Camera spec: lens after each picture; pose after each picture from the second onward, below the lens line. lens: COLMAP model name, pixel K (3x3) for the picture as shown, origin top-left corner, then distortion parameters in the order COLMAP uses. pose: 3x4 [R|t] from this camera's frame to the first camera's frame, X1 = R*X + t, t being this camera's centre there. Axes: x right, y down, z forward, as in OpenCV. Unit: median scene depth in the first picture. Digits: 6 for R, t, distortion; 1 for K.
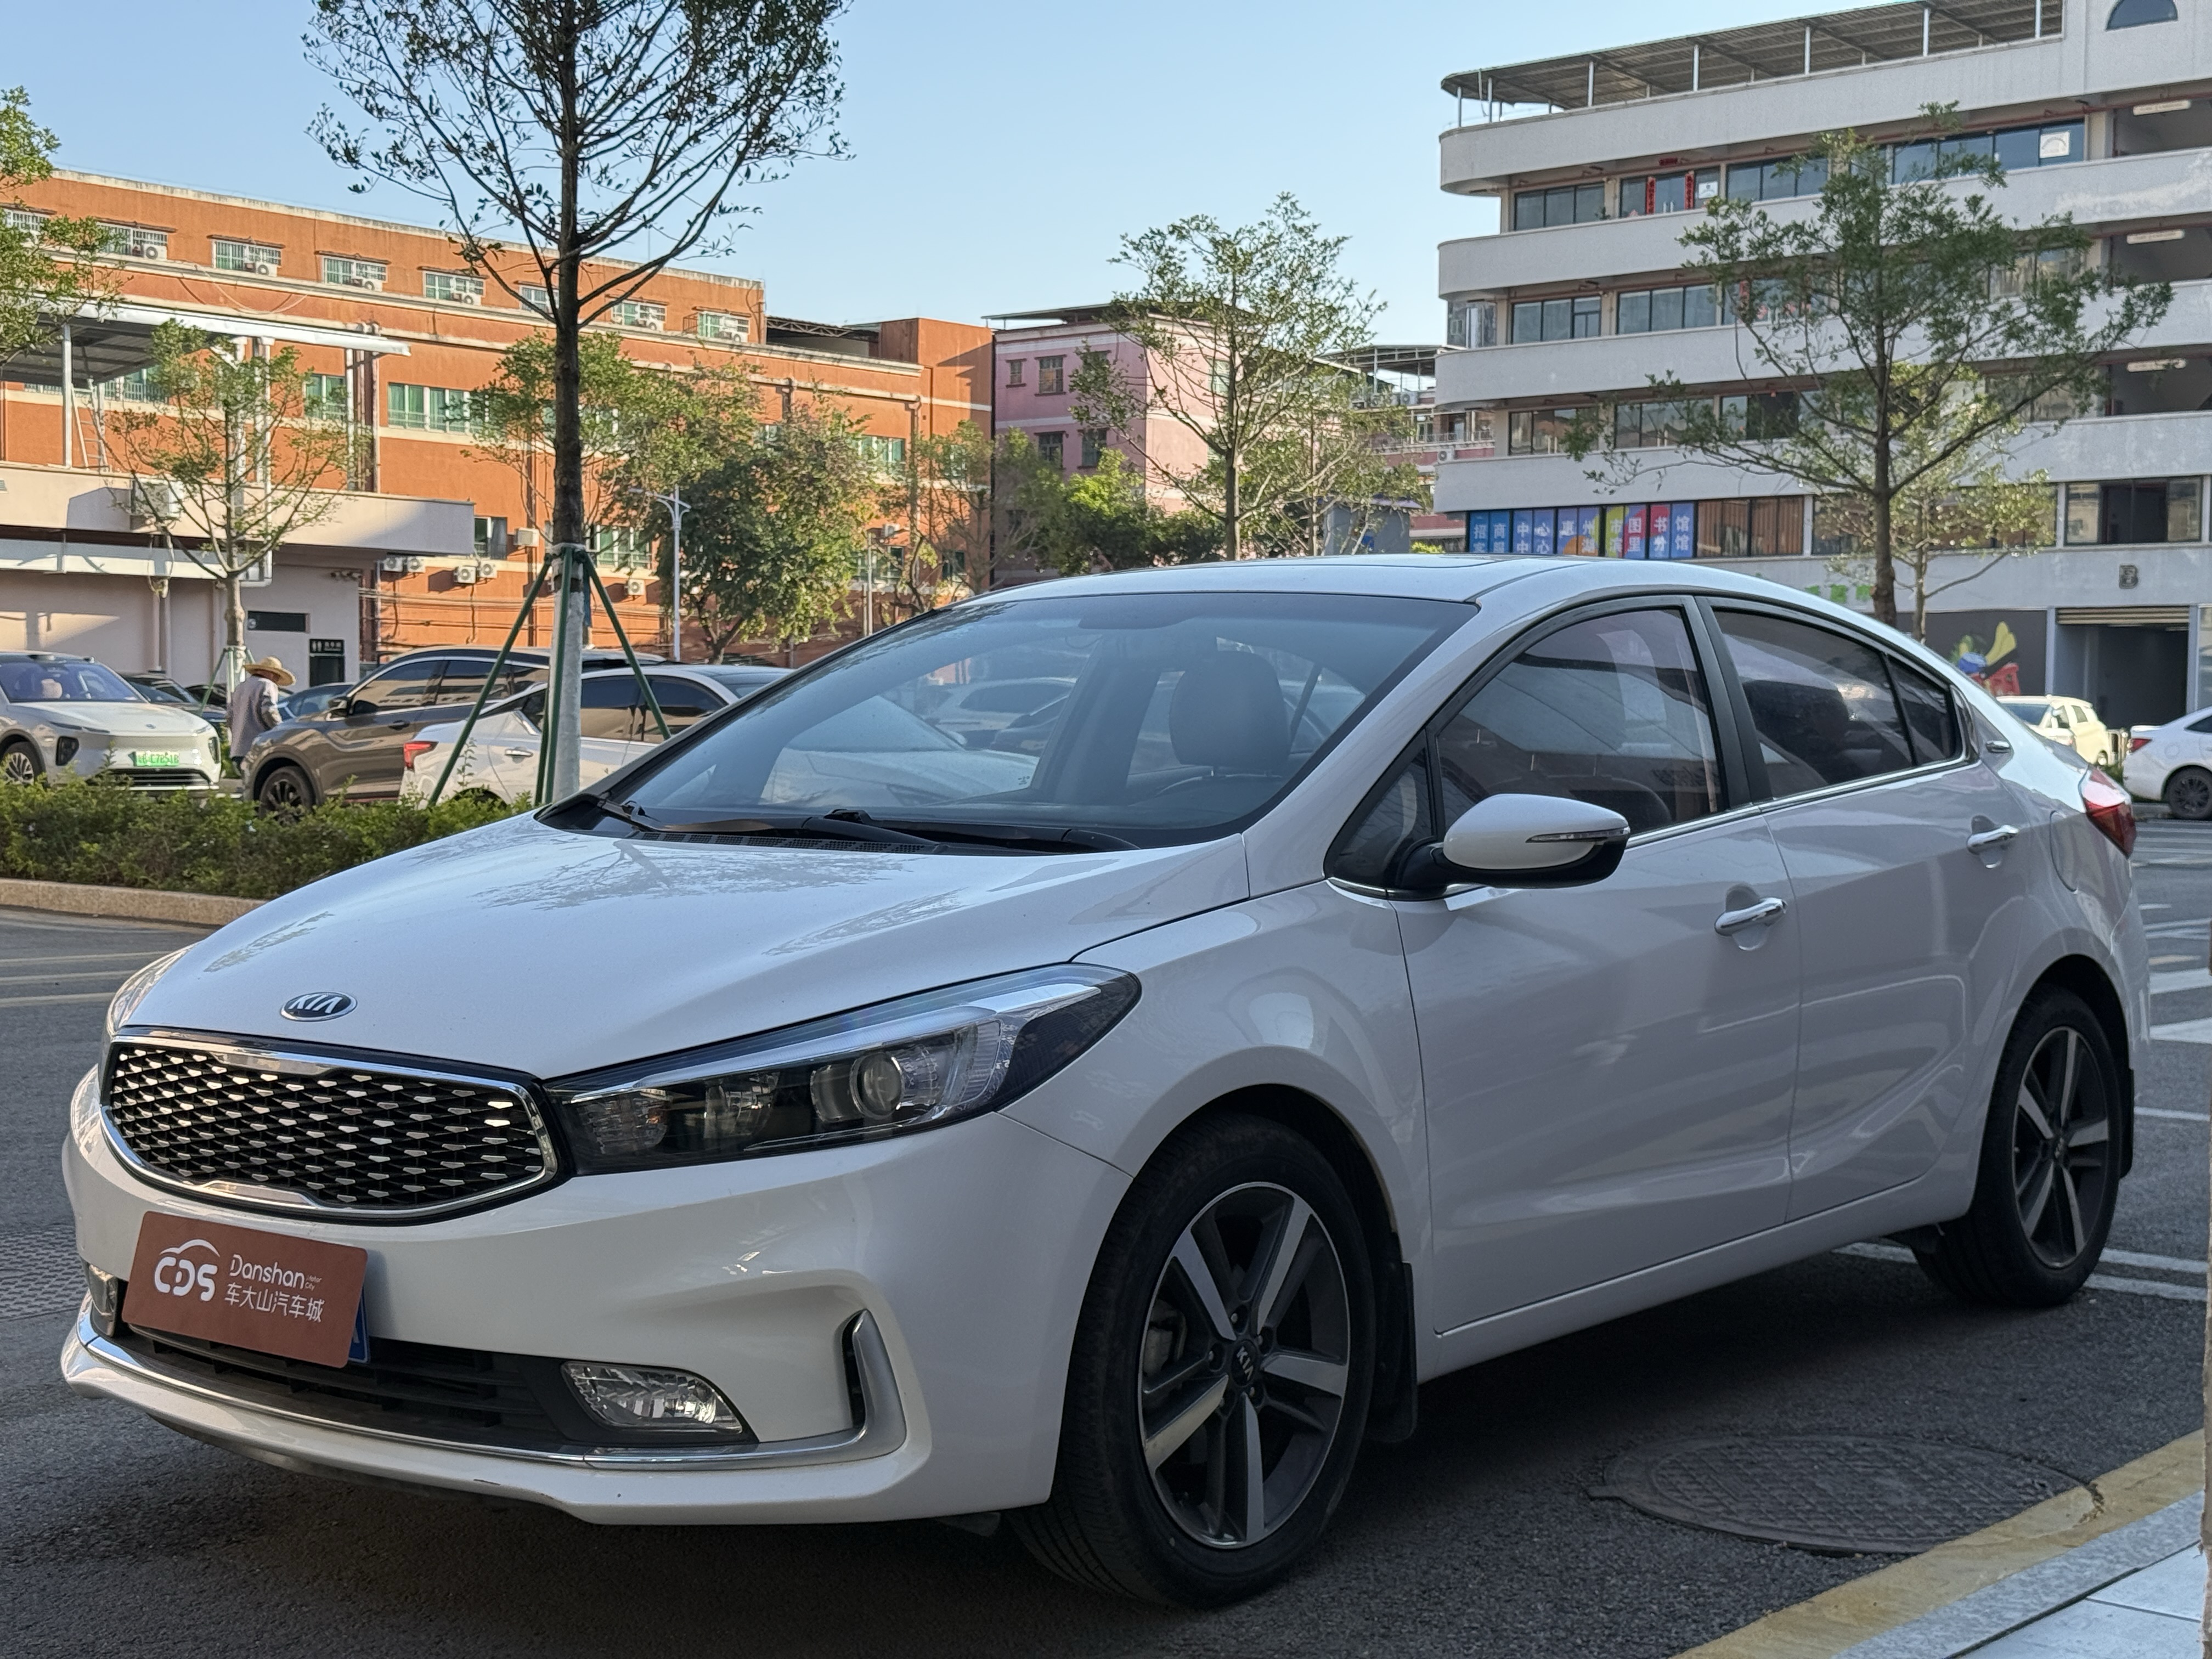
lens RADIAL K [[3059.7, 0, 1099.4], [0, 3059.7, 829.5], [0, 0, 1]] dist [0.089712, 0.000000]
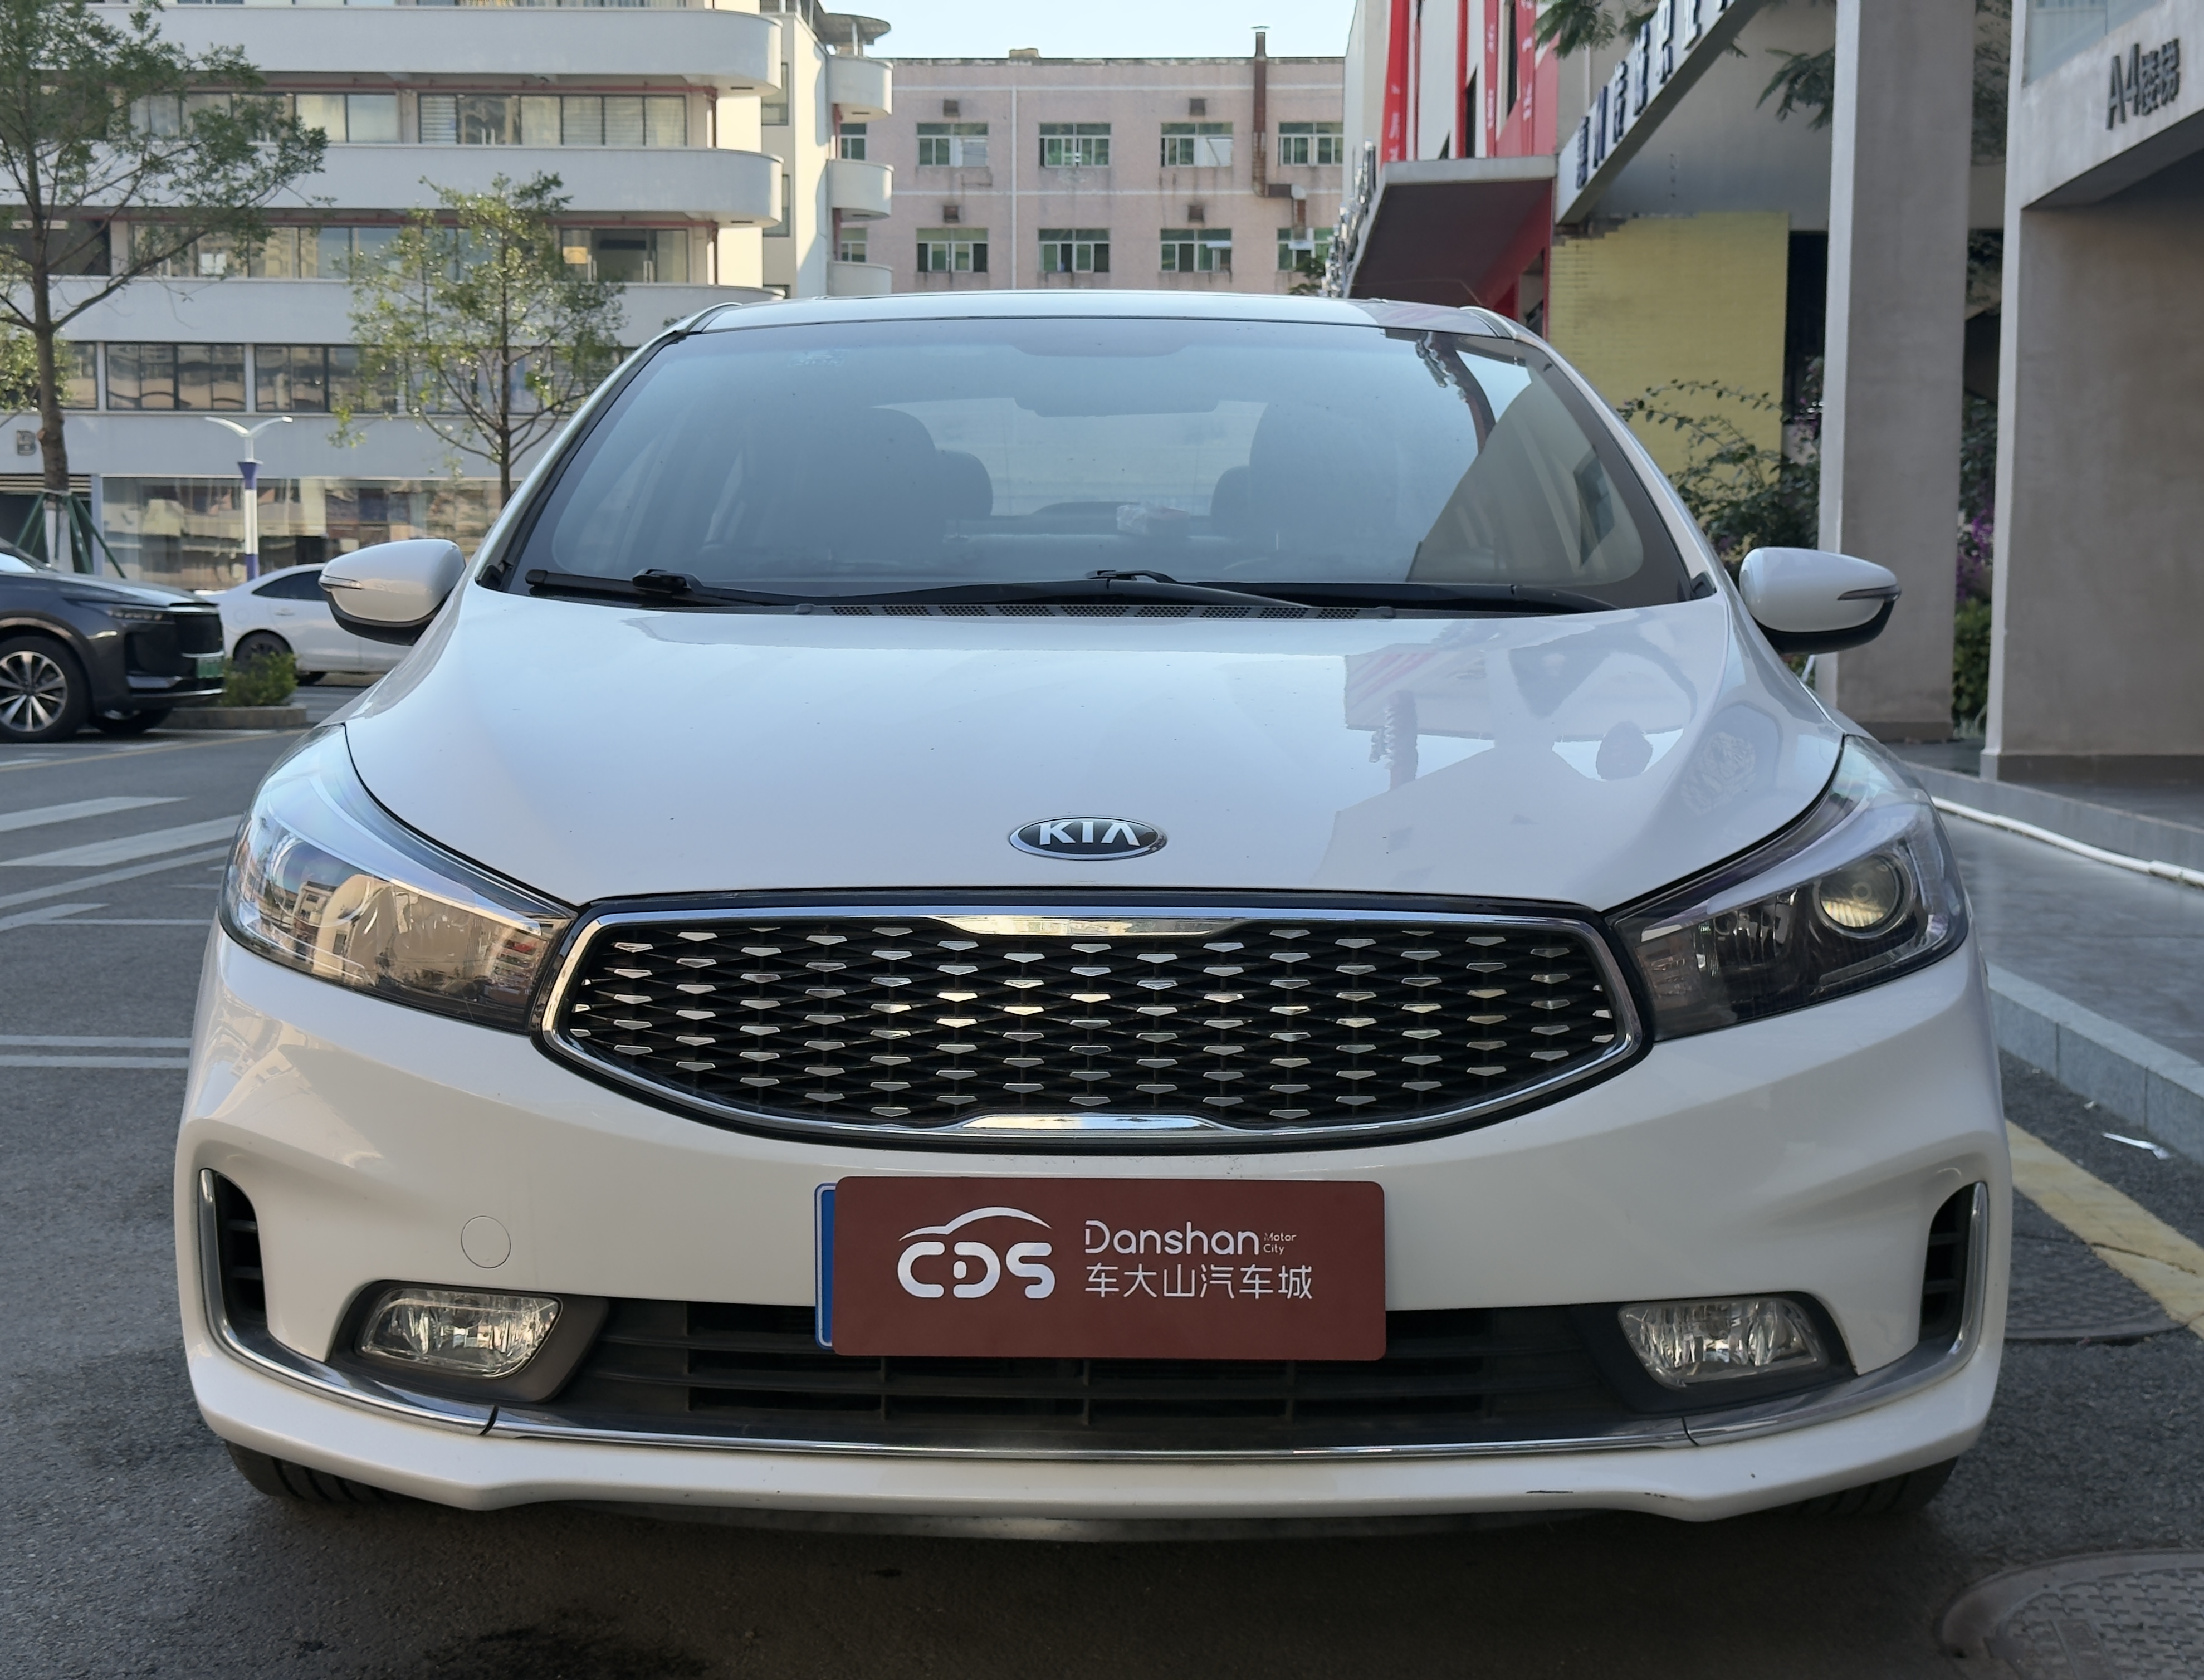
lens RADIAL K [[3092.4, 0, 1100.4], [0, 3092.4, 852.1], [0, 0, 1]] dist [0.111189, 0.000000]
pose [[0.783117, -0.053187, 0.619596, -0.675286], [0.024458, 0.998199, 0.054774, 0.024539], [-0.621393, -0.027741, 0.783008, 0.488270]]
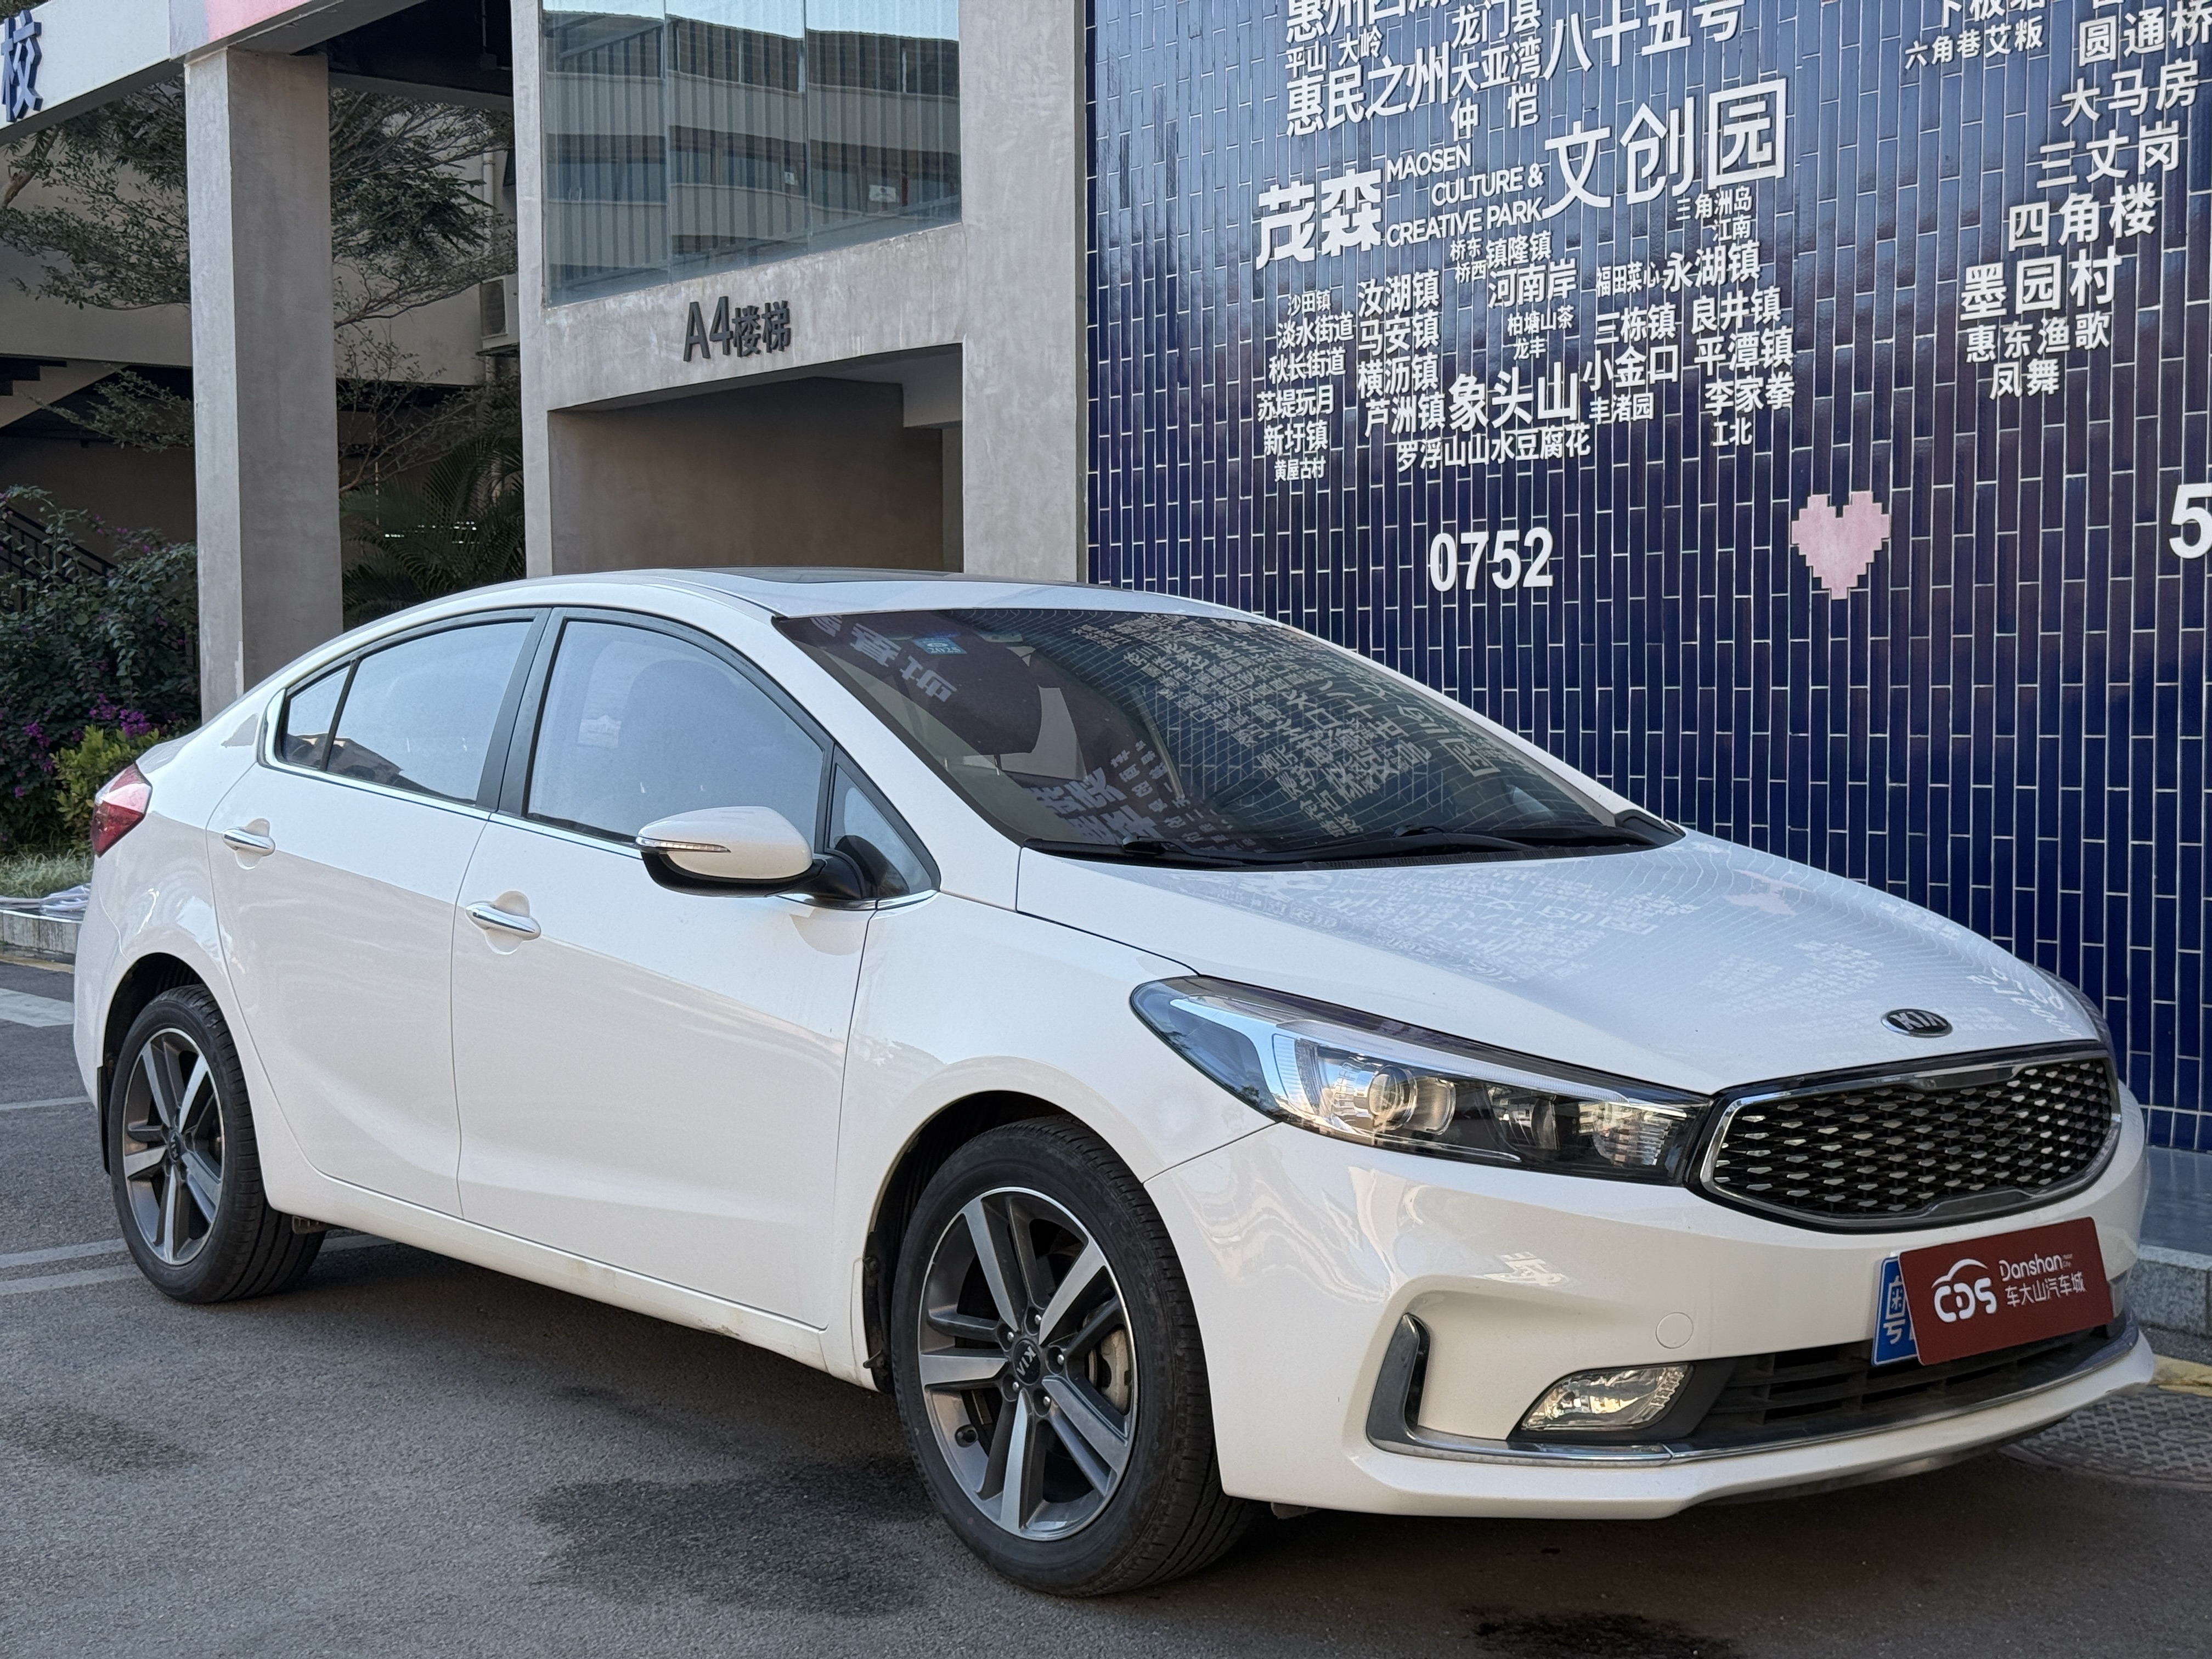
lens RADIAL K [[3059.7, 0, 1101.1], [0, 3059.7, 830.2], [0, 0, 1]] dist [0.089712, 0.000000]
pose [[0.194868, -0.050120, 0.979548, -1.356690], [0.041032, 0.998236, 0.042914, -0.066107], [-0.979971, 0.031831, 0.196581, 1.084455]]
